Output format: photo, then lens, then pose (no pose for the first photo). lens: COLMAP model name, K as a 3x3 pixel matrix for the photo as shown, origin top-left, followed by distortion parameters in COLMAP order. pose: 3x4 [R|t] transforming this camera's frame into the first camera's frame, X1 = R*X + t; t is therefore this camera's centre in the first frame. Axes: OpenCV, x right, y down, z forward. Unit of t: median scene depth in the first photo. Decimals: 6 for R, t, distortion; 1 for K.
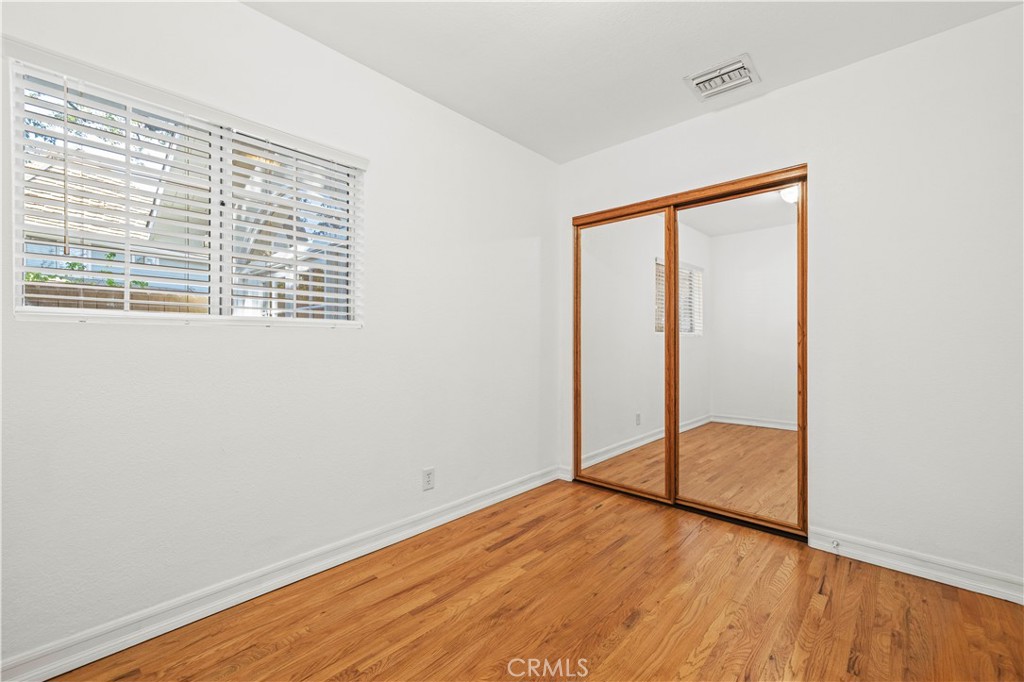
lens RADIAL K [[432.7, 0, 508.6], [0, 432.7, 341.0], [0, 0, 1]] dist [0.002695, -0.001275]
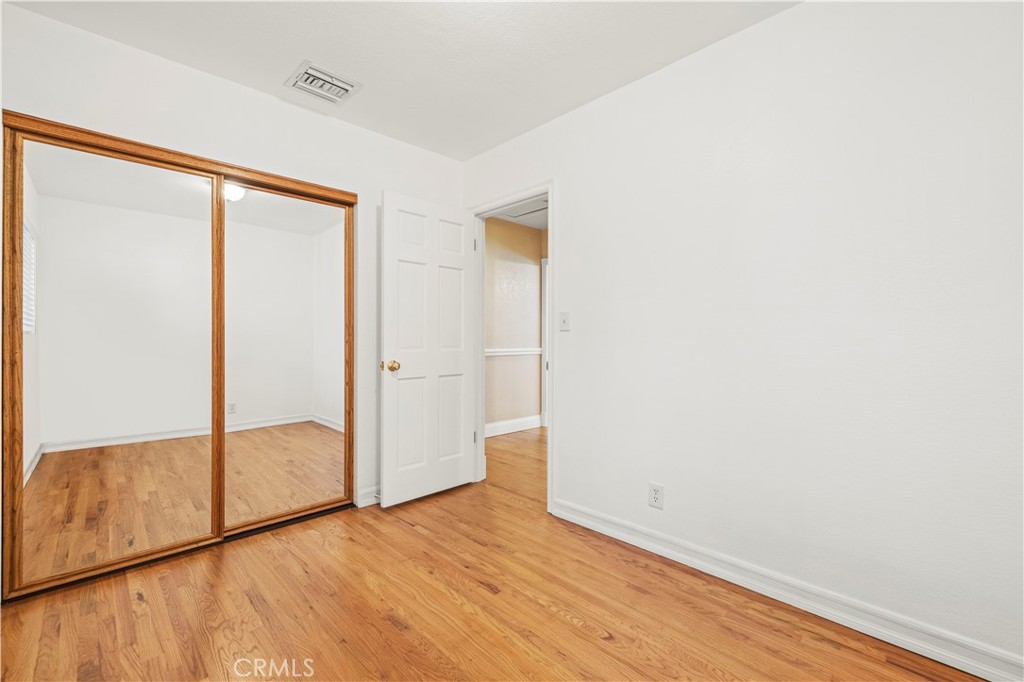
lens RADIAL K [[432.7, 0, 508.2], [0, 432.7, 337.9], [0, 0, 1]] dist [0.002695, -0.001275]
pose [[0.061910, 0.001180, 0.998081, -0.468401], [0.007585, 0.999970, -0.001653, -0.000221], [-0.998053, 0.007673, 0.061899, 0.470569]]
